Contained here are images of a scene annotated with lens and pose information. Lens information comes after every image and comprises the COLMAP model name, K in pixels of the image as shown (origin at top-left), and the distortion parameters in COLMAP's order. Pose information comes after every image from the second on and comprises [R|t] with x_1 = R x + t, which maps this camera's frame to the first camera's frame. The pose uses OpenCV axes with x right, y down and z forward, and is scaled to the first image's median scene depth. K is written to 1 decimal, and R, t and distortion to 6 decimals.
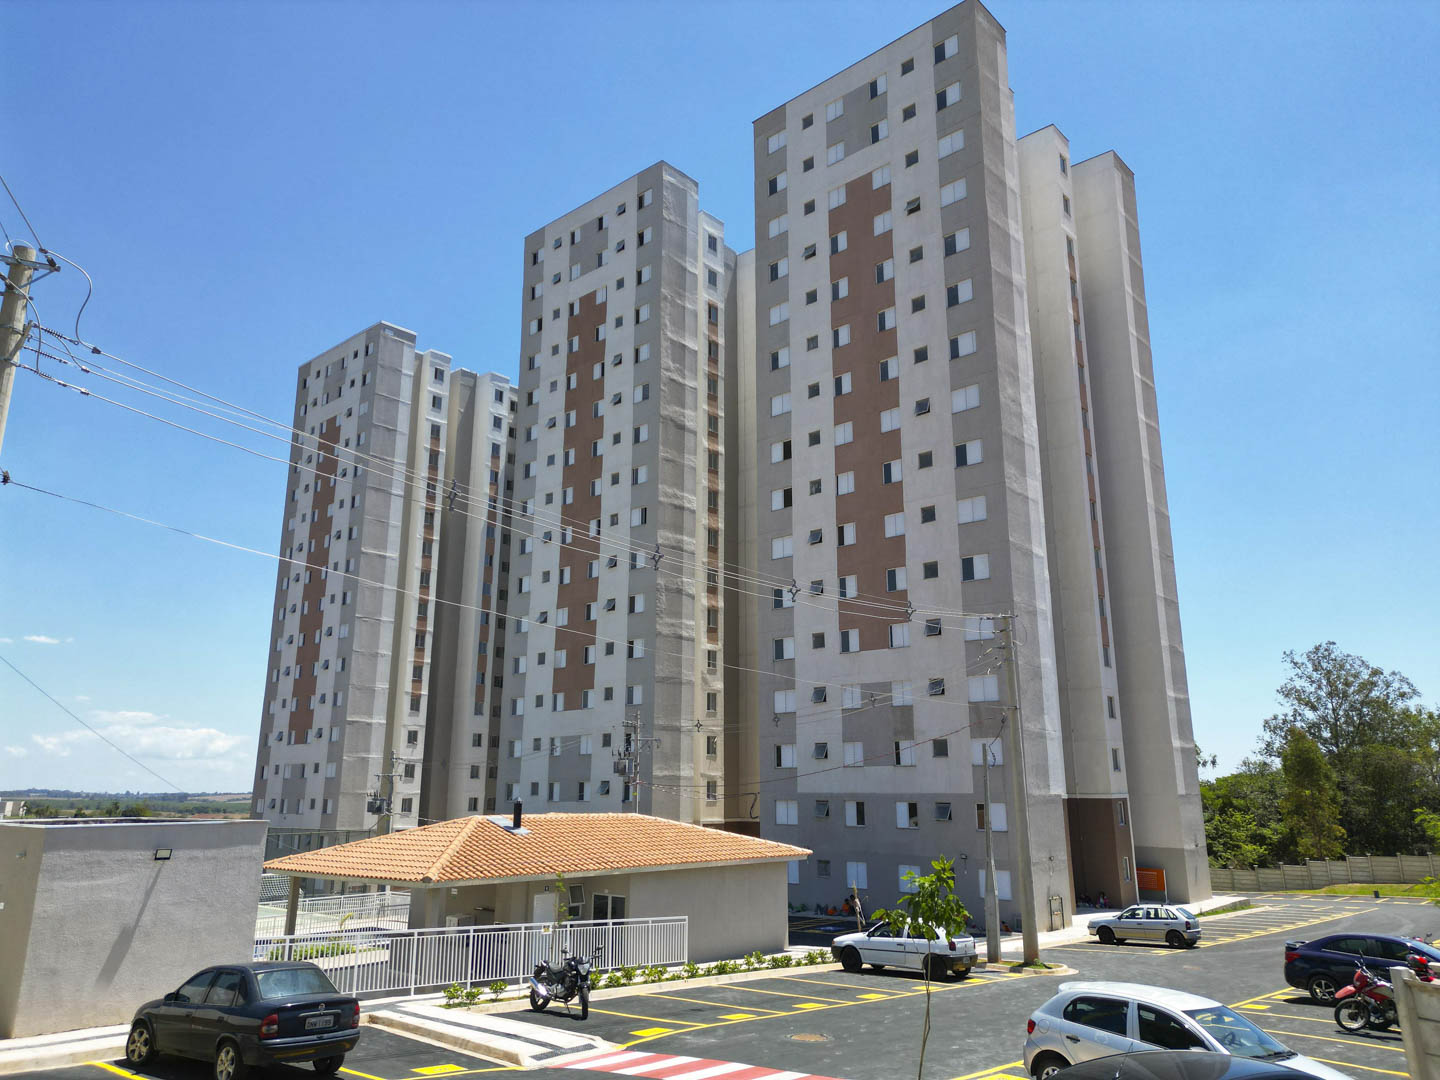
lens RADIAL K [[1006.8, 0, 729.8], [0, 1006.8, 546.9], [0, 0, 1]] dist [0.050179, -0.044434]
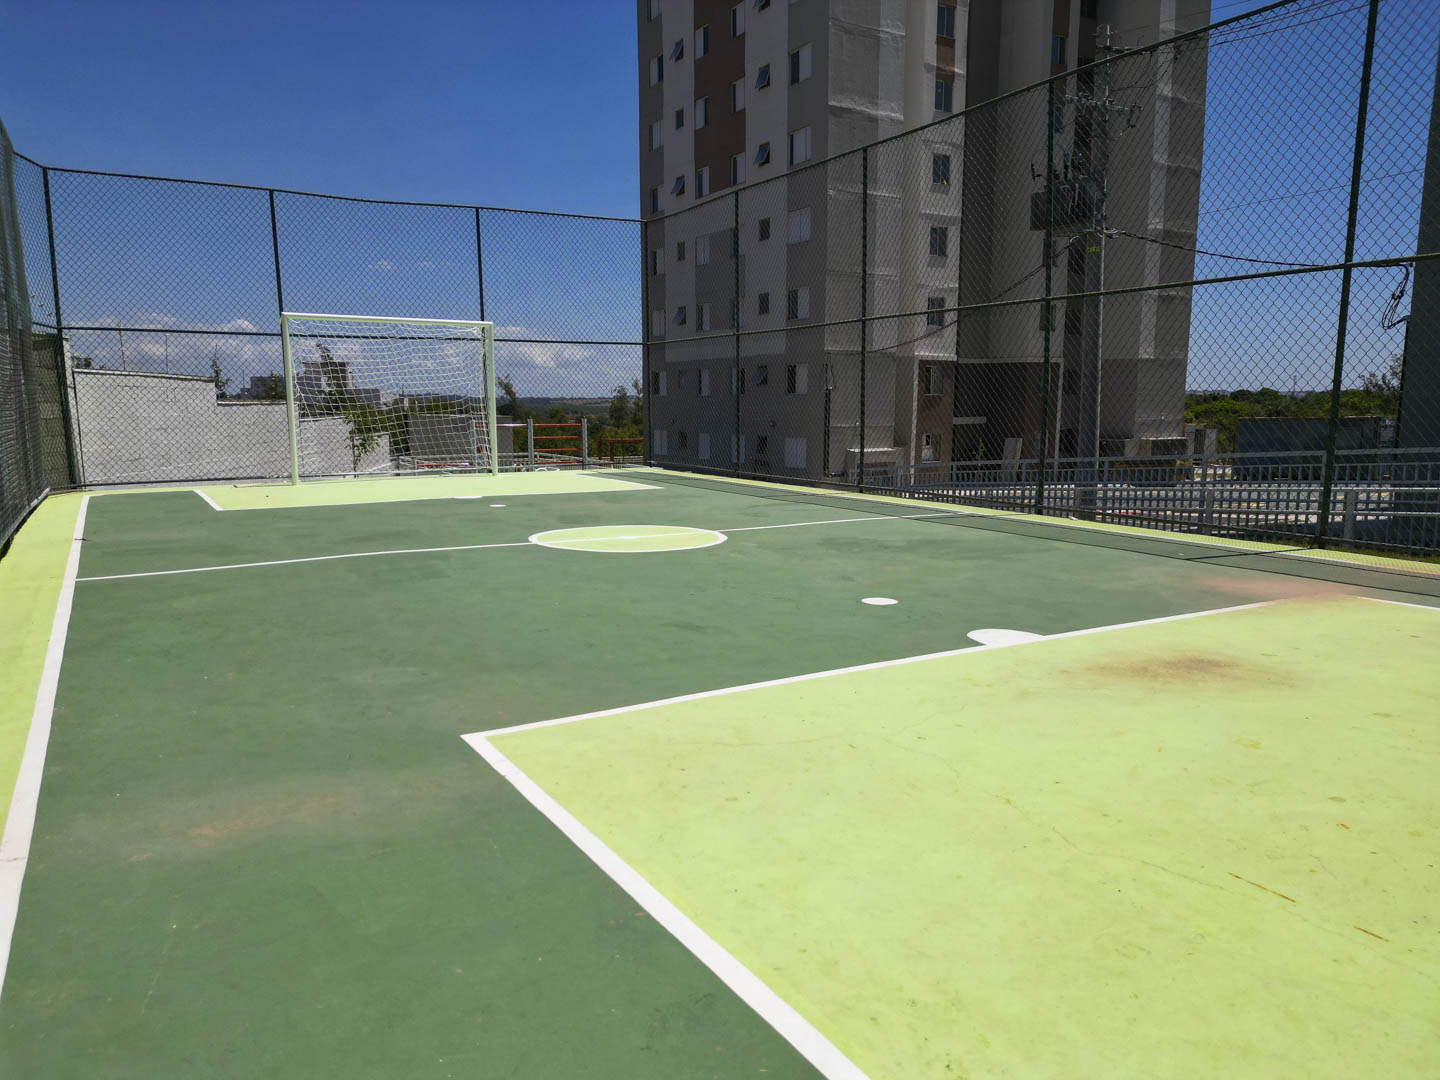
lens RADIAL K [[1006.8, 0, 718.3], [0, 1006.8, 540.2], [0, 0, 1]] dist [0.050179, -0.044434]
pose [[0.951292, 0.035368, -0.306257, -0.265366], [0.080138, 0.930880, 0.356426, 0.174728], [0.297694, -0.363608, 0.882705, 0.497180]]
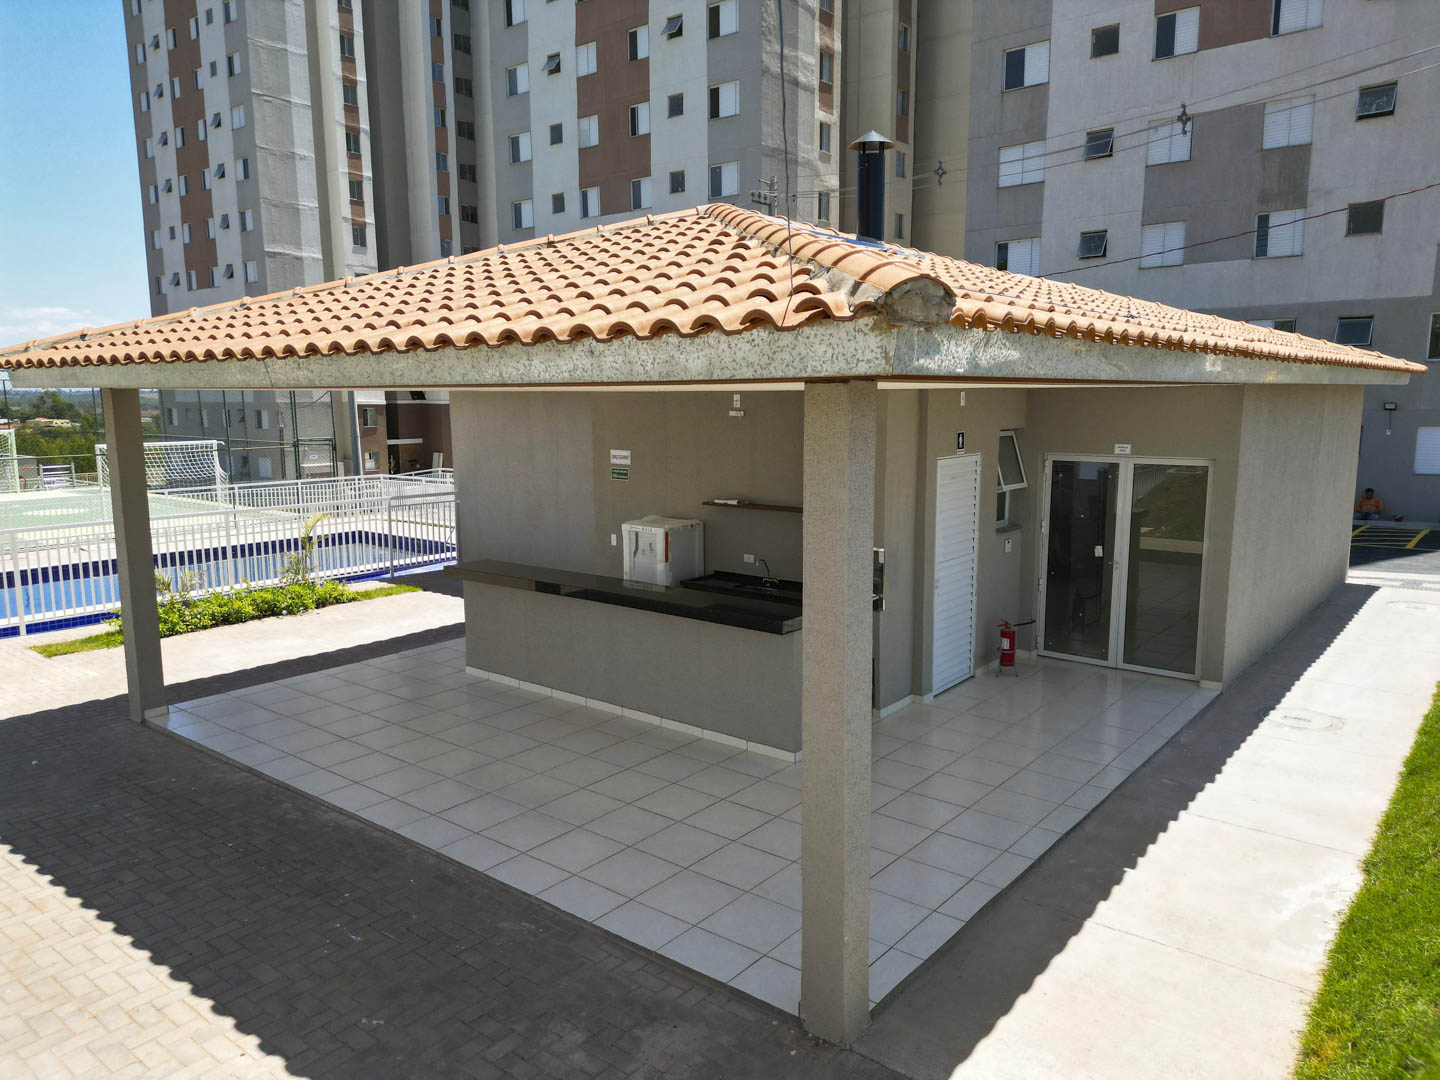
lens RADIAL K [[1006.8, 0, 722.5], [0, 1006.8, 543.5], [0, 0, 1]] dist [0.050179, -0.044434]
pose [[0.998789, -0.012396, 0.047620, -0.091032], [-0.006586, 0.925362, 0.379026, 0.083755], [-0.048764, -0.378881, 0.924160, 0.240003]]
